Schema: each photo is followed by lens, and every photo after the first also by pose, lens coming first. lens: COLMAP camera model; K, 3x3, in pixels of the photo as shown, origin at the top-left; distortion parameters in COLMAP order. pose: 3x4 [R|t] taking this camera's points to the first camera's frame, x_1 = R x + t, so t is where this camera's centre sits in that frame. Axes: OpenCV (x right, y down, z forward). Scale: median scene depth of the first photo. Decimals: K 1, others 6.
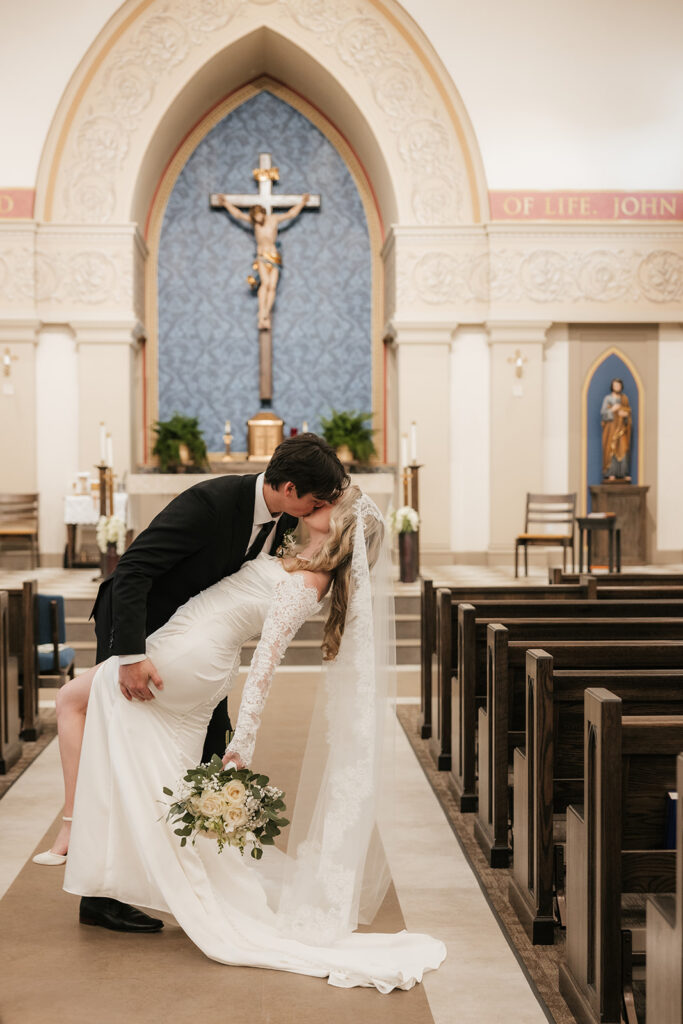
lens RADIAL K [[1328.9, 0, 320.9], [0, 1328.9, 536.8], [0, 0, 1]] dist [0.019915, 0.001767]
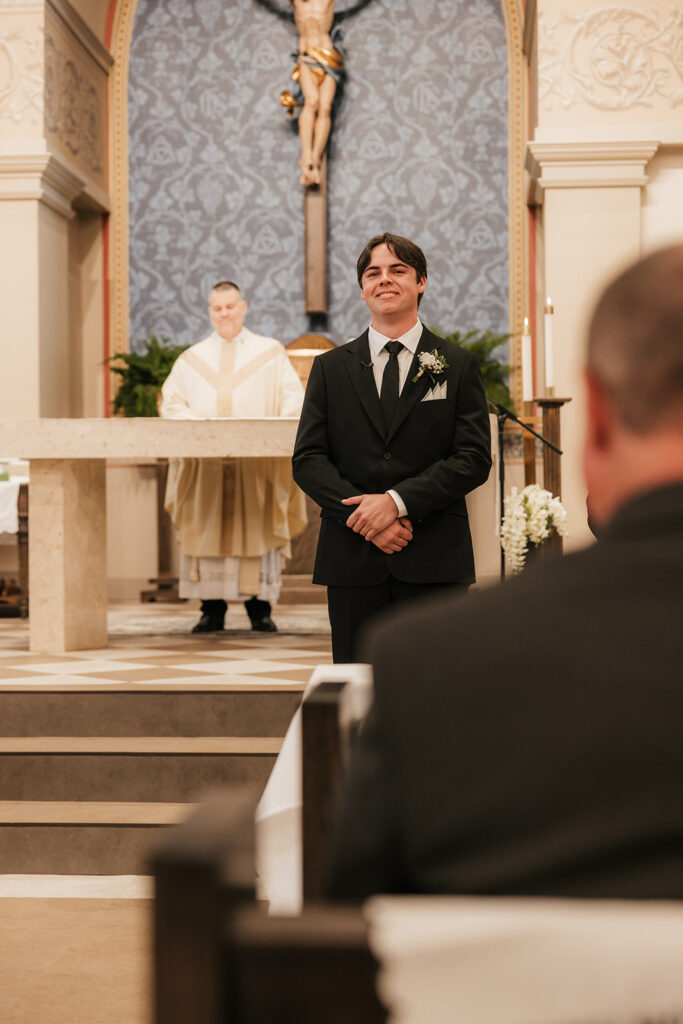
lens RADIAL K [[1694.0, 0, 341.5], [0, 1694.0, 512.0], [0, 0, 1]] dist [0.030958, -0.040913]
pose [[0.994158, -0.002623, -0.107903, 0.045196], [-0.001243, 0.999360, -0.035748, 0.004942], [0.107928, 0.035673, 0.993519, 0.296424]]
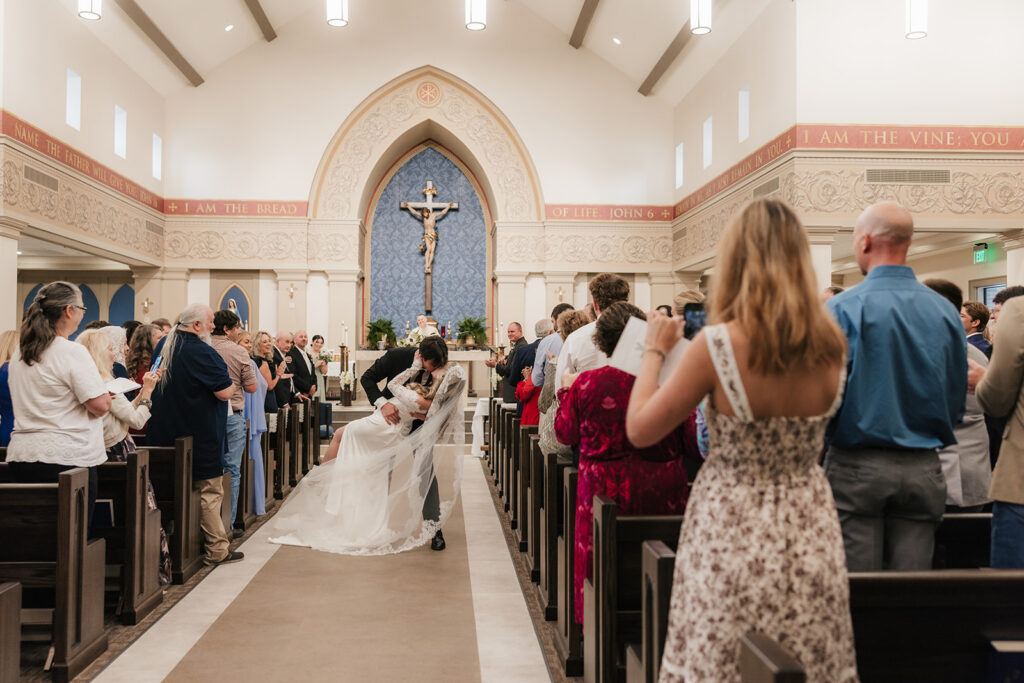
lens RADIAL K [[861.8, 0, 481.3], [0, 861.8, 333.9], [0, 0, 1]] dist [0.006015, 0.004182]
pose [[0.999897, 0.007371, 0.012308, 0.017662], [-0.006524, 0.997697, -0.067510, 0.009837], [-0.012777, 0.067423, 0.997643, -0.197672]]
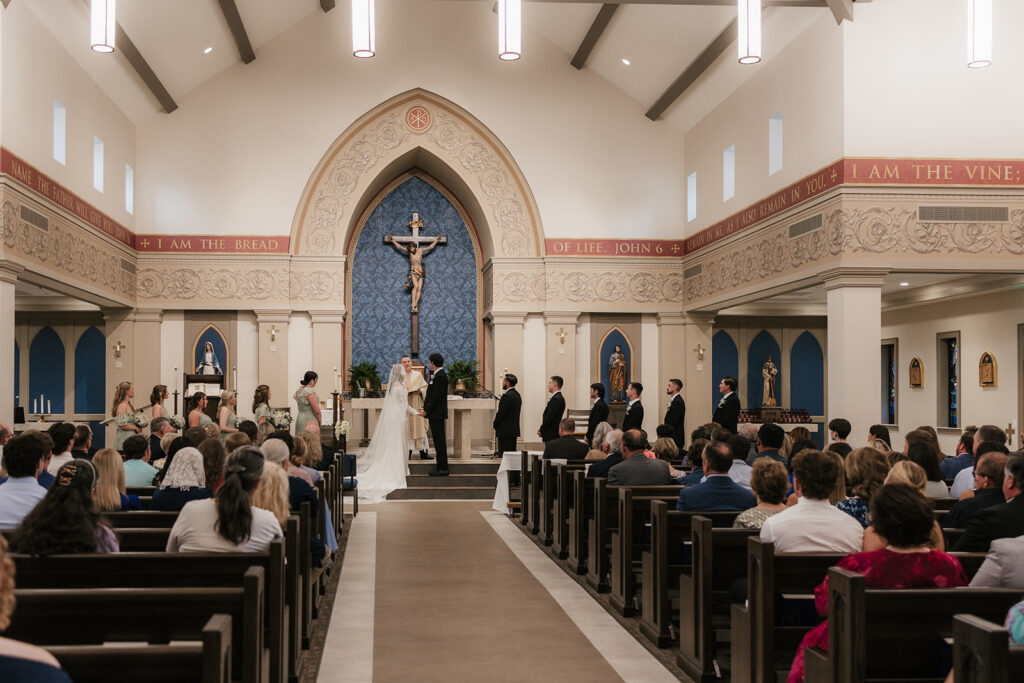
lens RADIAL K [[946.2, 0, 420.2], [0, 946.2, 393.6], [0, 0, 1]] dist [-0.001145, 0.001027]
pose [[0.999974, 0.005489, 0.004631, -0.039687], [-0.005275, 0.998974, -0.044987, 0.003772], [-0.004873, 0.044961, 0.998977, -0.219387]]
